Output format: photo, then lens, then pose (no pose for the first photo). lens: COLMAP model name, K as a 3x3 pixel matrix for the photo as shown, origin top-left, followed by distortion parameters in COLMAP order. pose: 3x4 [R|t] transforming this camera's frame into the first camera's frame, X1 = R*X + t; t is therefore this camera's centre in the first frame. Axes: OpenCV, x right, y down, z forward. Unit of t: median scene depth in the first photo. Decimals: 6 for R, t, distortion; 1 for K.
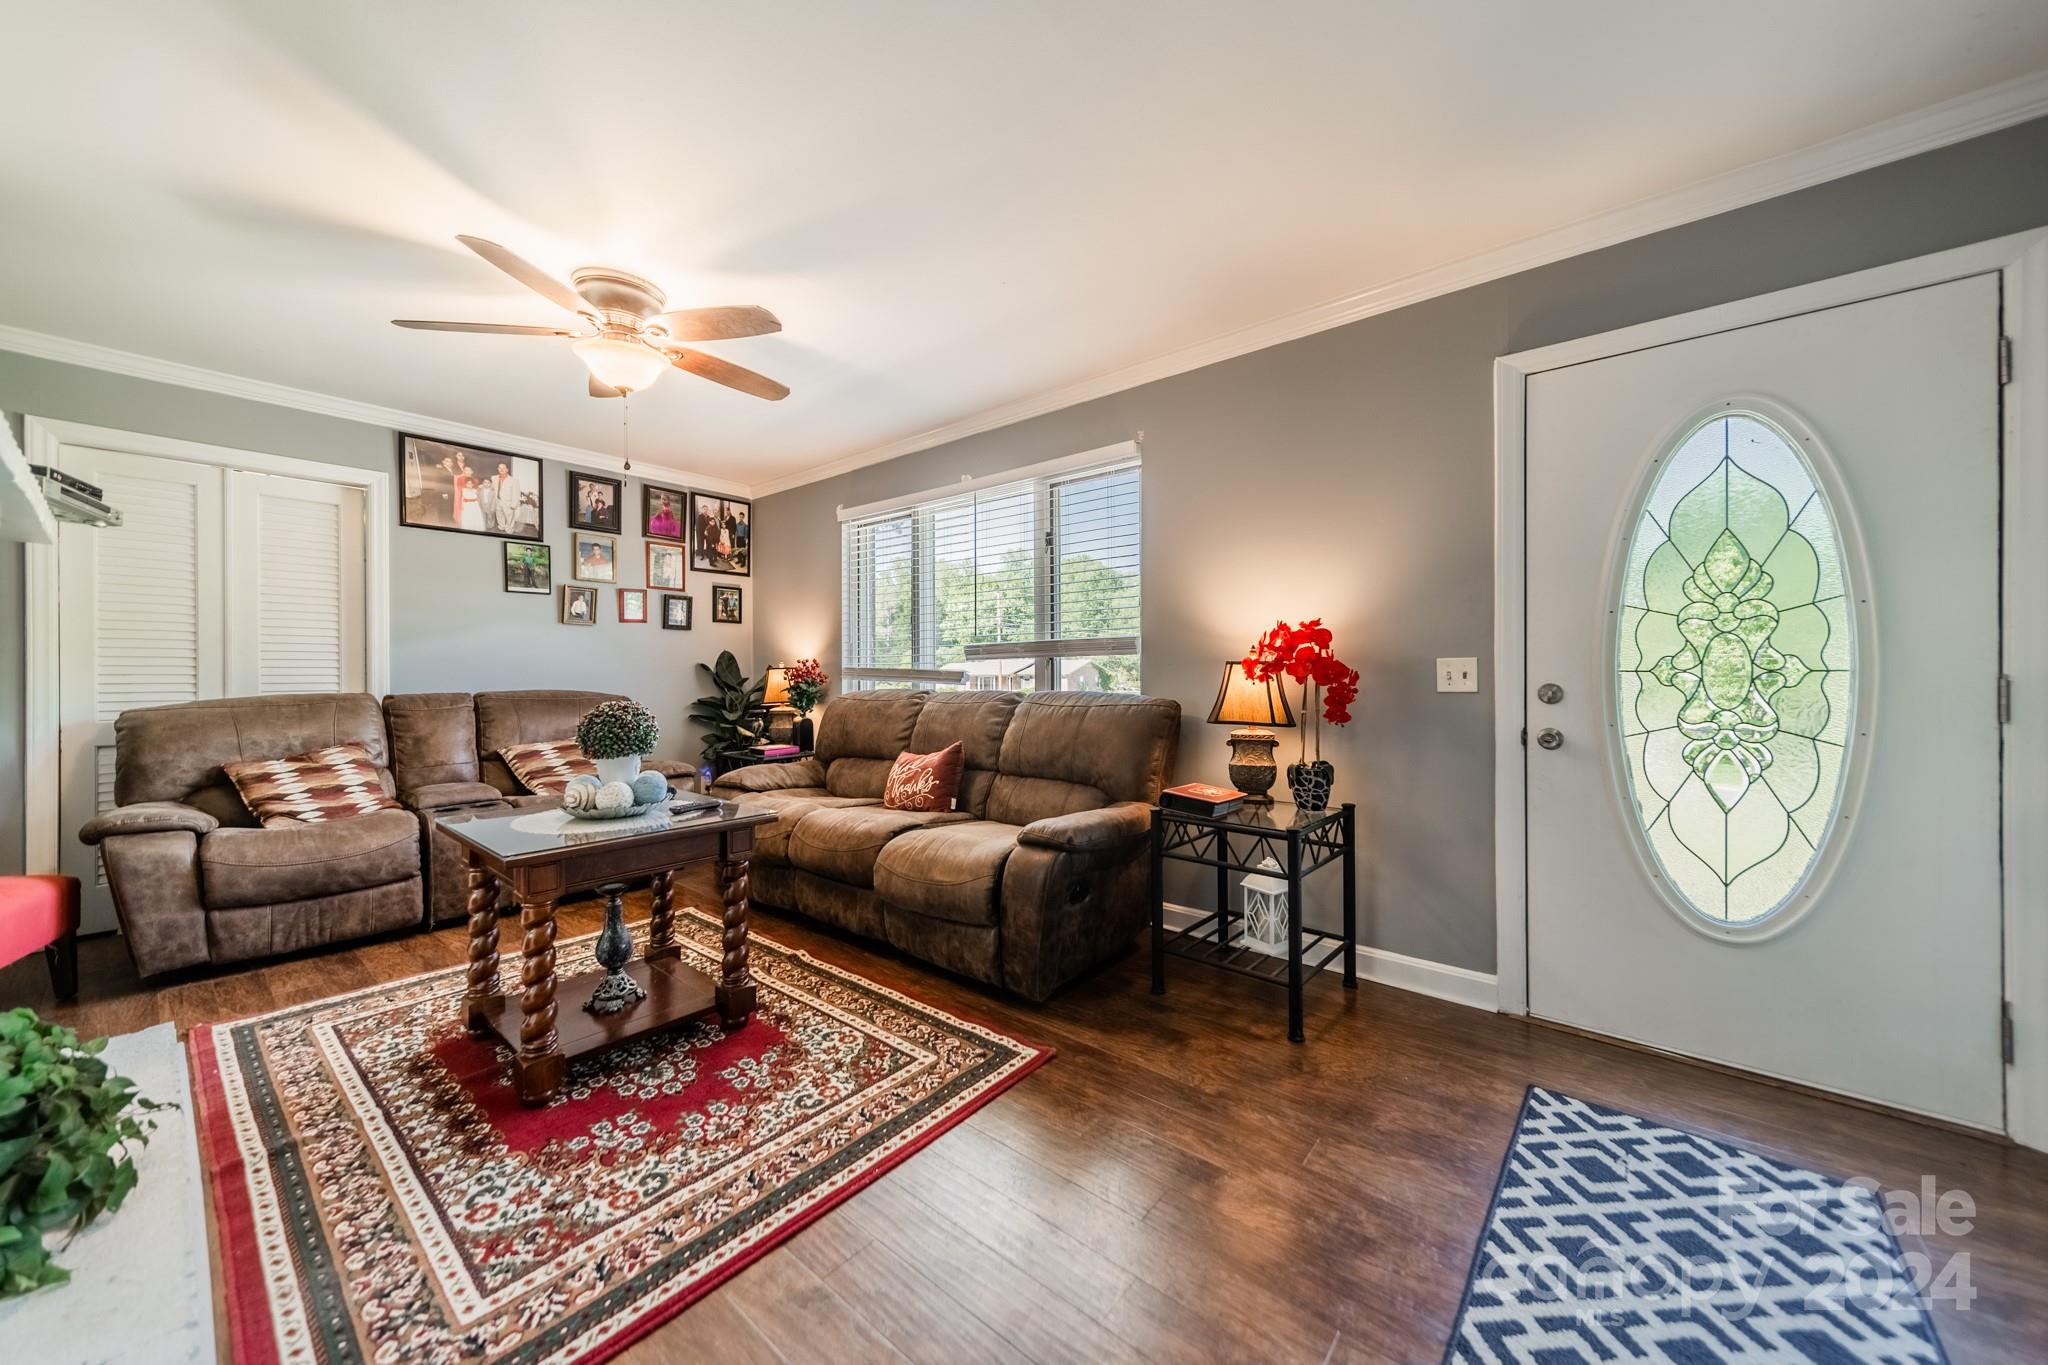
lens RADIAL K [[721.7, 0, 1030.1], [0, 721.7, 660.5], [0, 0, 1]] dist [0.007866, -0.000049]
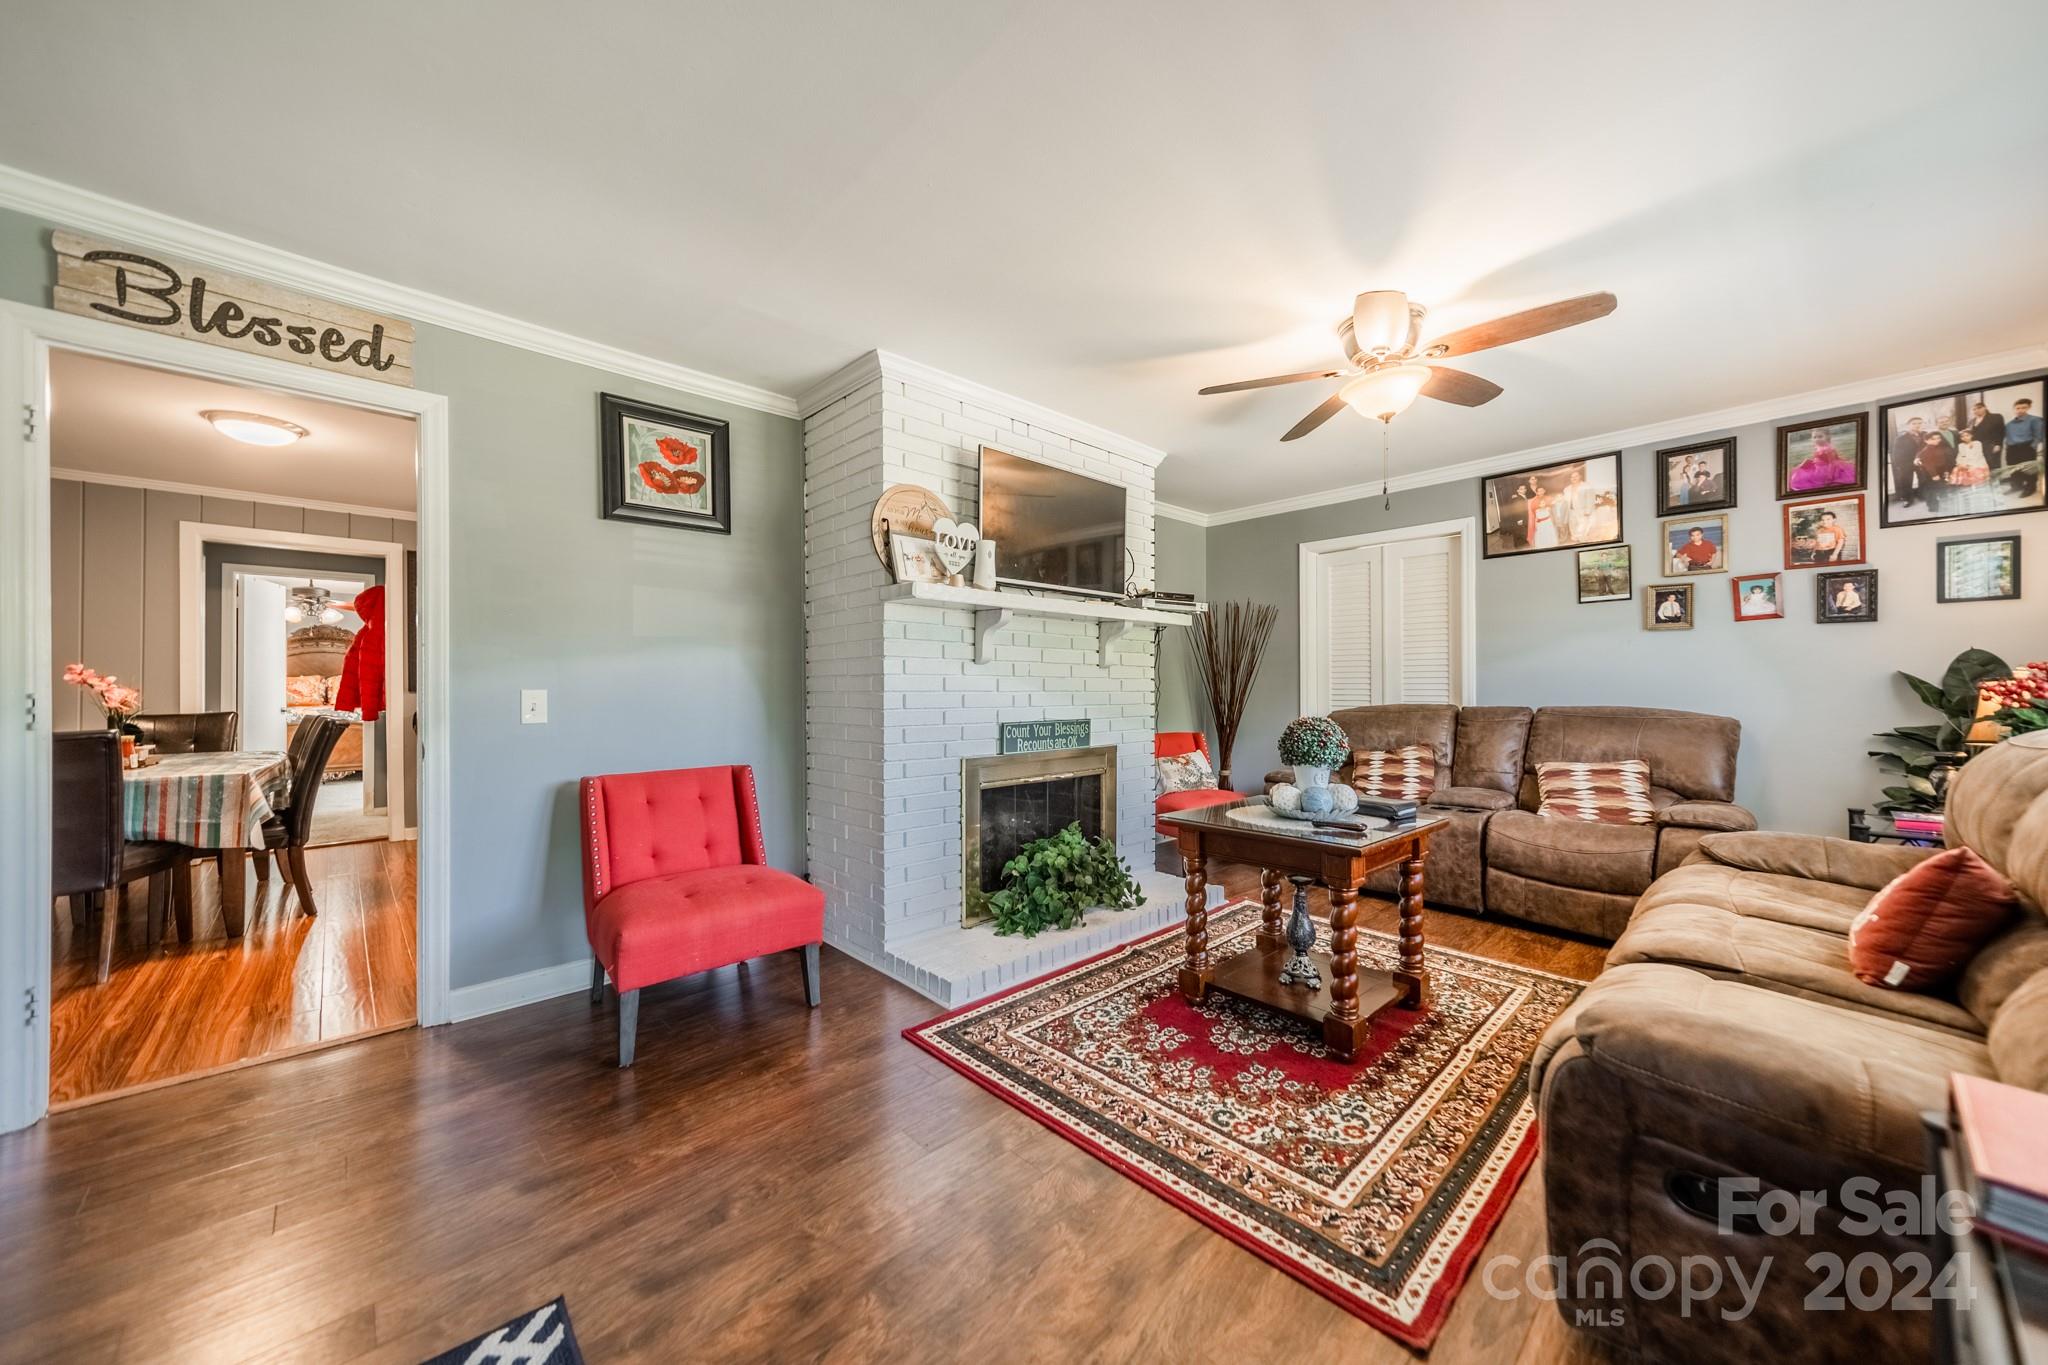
lens RADIAL K [[728.2, 0, 1024.0], [0, 728.2, 682.5], [0, 0, 1]] dist [0.000480, 0.000041]
pose [[-0.127269, -0.002666, -0.991865, 0.604311], [0.026242, 0.999637, -0.006054, -0.005755], [0.991521, -0.026799, -0.127153, 0.696370]]
